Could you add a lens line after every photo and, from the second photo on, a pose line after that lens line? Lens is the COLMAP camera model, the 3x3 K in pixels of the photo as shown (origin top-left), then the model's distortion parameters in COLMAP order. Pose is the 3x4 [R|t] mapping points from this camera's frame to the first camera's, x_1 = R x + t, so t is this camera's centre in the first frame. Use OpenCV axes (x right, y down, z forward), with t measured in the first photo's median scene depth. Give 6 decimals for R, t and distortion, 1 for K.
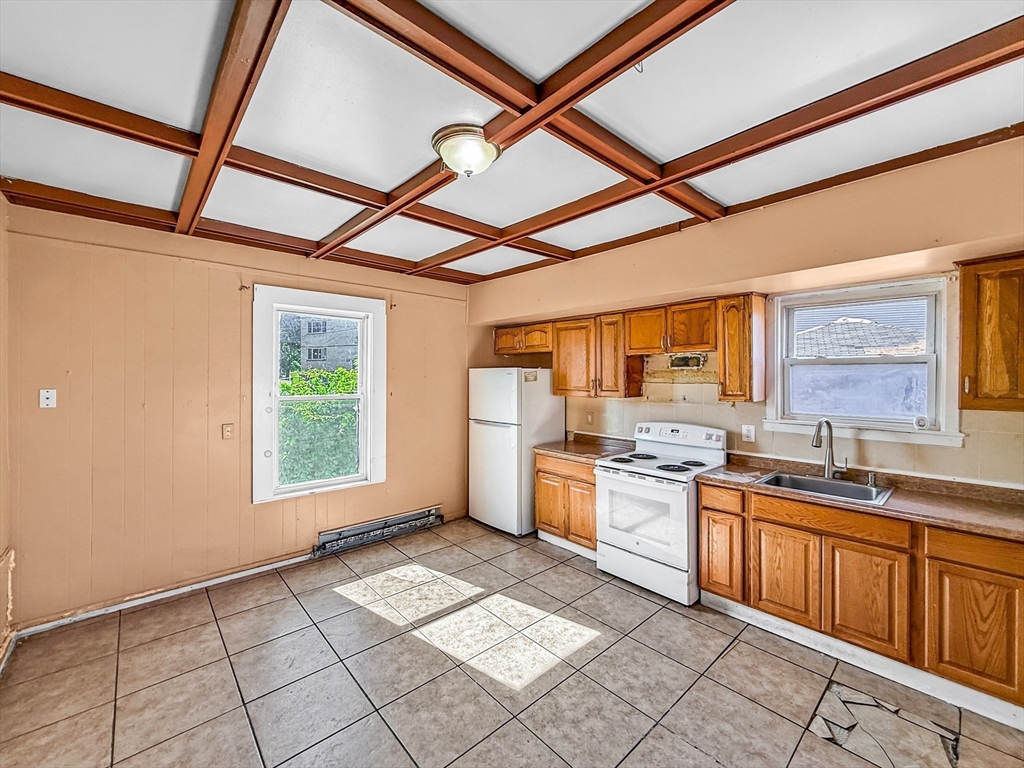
lens RADIAL K [[384.5, 0, 521.7], [0, 384.5, 378.8], [0, 0, 1]] dist [-0.001079, 0.000008]
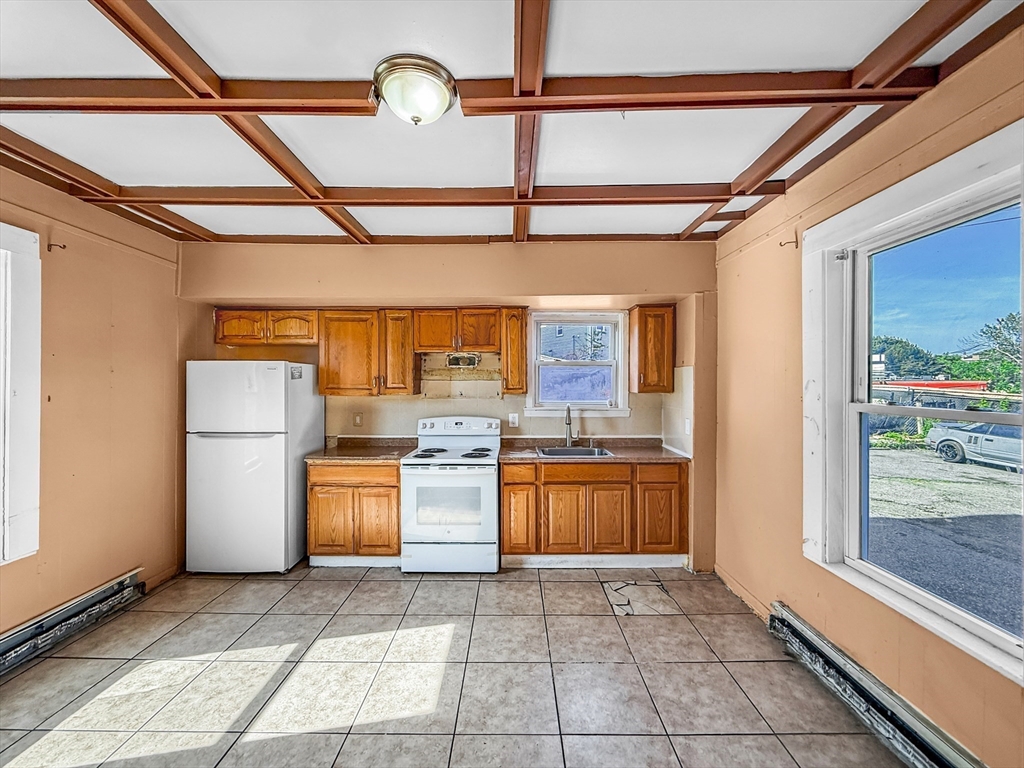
lens RADIAL K [[393.3, 0, 485.1], [0, 393.3, 382.3], [0, 0, 1]] dist [-0.000201, -0.000055]
pose [[0.718711, 0.000692, 0.695308, -0.374513], [0.003194, 0.999986, -0.004297, 0.026645], [-0.695301, 0.005309, 0.718699, 0.163805]]
